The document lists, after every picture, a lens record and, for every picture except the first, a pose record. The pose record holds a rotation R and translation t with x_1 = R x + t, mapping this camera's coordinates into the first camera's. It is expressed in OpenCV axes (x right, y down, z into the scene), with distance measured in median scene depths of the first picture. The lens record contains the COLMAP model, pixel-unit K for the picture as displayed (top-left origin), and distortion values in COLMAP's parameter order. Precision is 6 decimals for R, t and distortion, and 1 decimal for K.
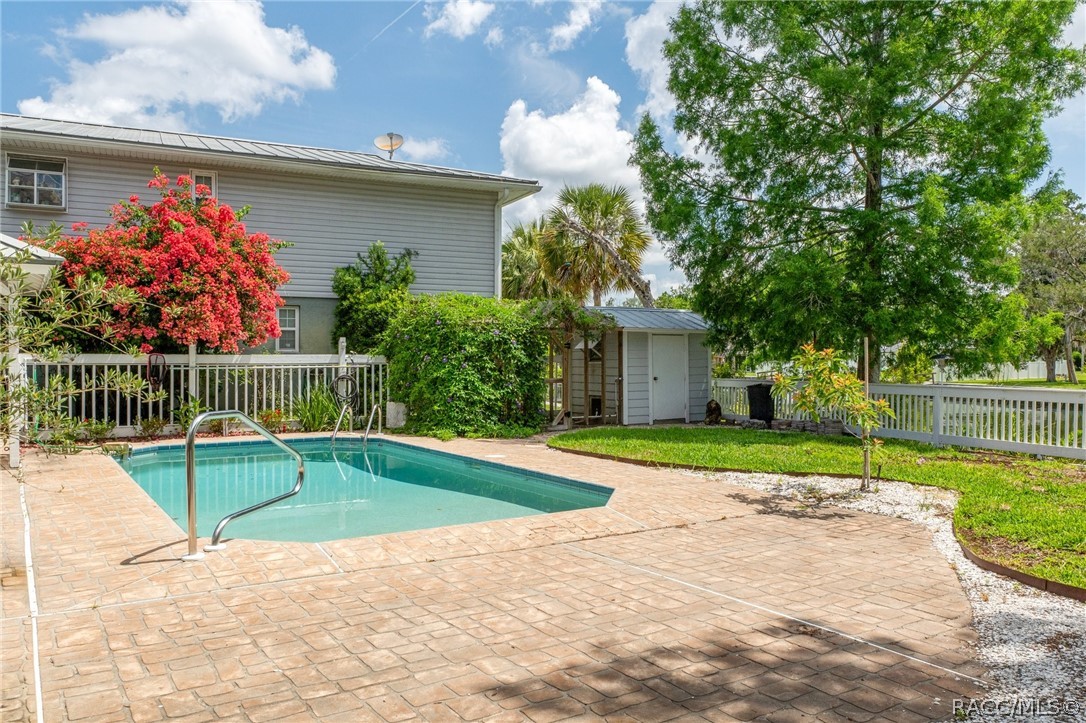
lens RADIAL K [[851.4, 0, 548.2], [0, 851.4, 361.6], [0, 0, 1]] dist [-0.009266, 0.010074]
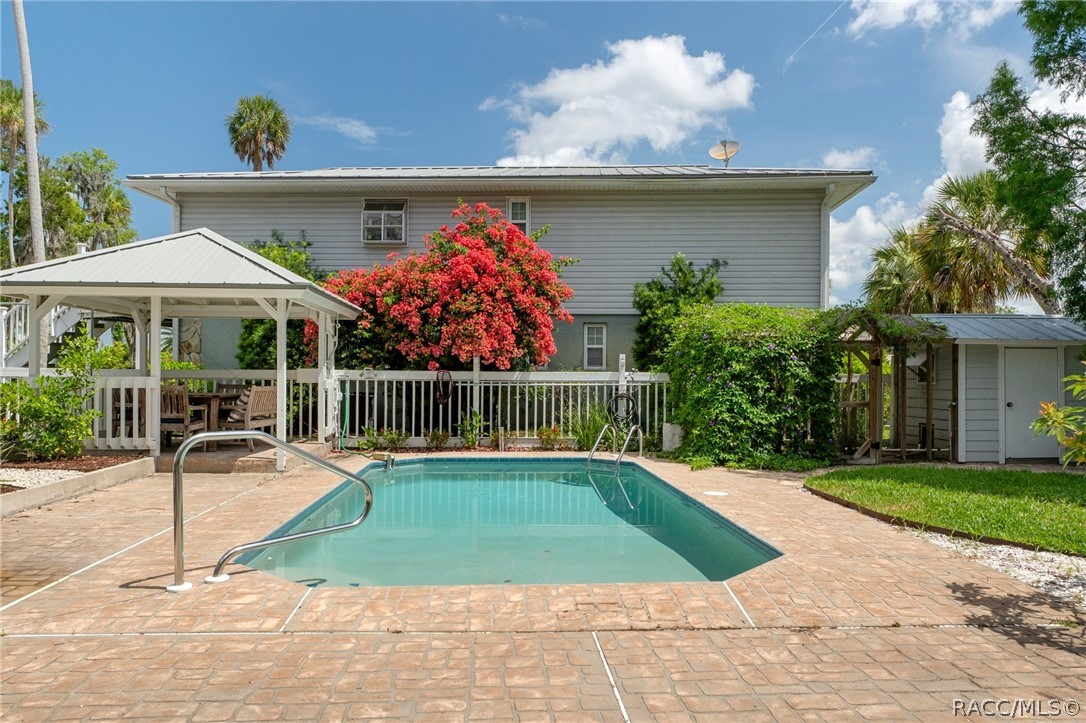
lens RADIAL K [[816.3, 0, 531.5], [0, 816.3, 378.1], [0, 0, 1]] dist [-0.007275, 0.014846]
pose [[0.865239, 0.007613, -0.501302, 0.142081], [-0.007874, 0.999968, 0.001596, -0.002224], [0.501298, 0.002566, 0.865271, 0.161781]]
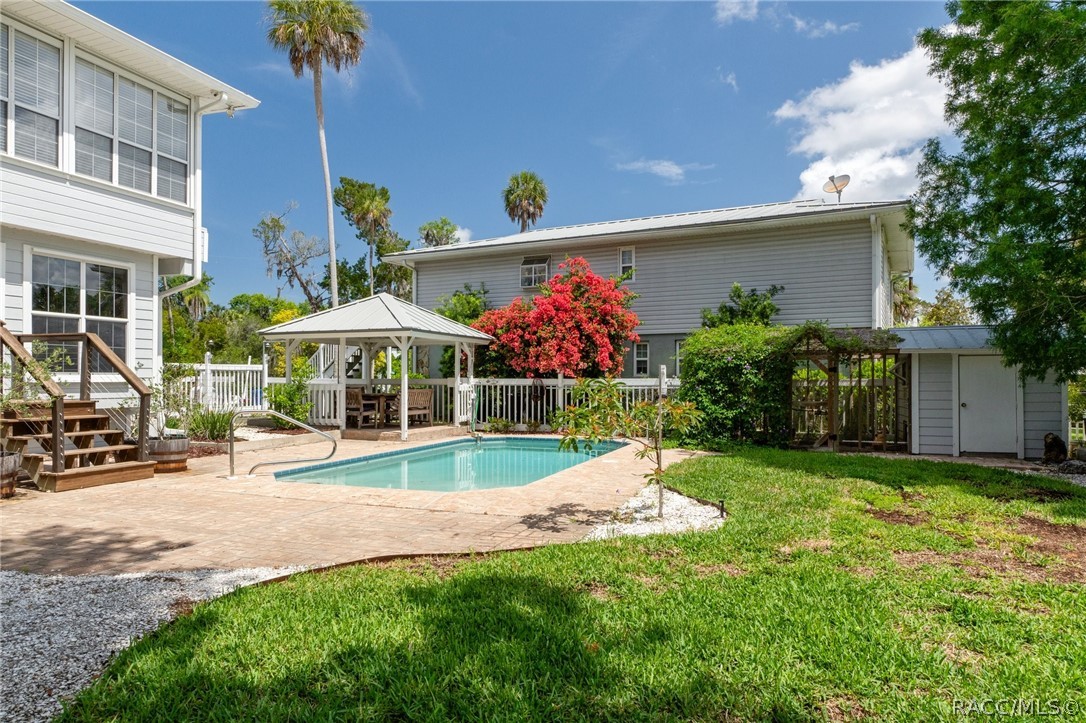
lens RADIAL K [[711.5, 0, 516.0], [0, 711.5, 384.4], [0, 0, 1]] dist [-0.002600, 0.000945]
pose [[0.566687, 0.006636, -0.823906, 0.555207], [-0.002224, 0.999976, 0.006525, -0.006350], [0.823930, -0.001865, 0.566689, 0.226210]]
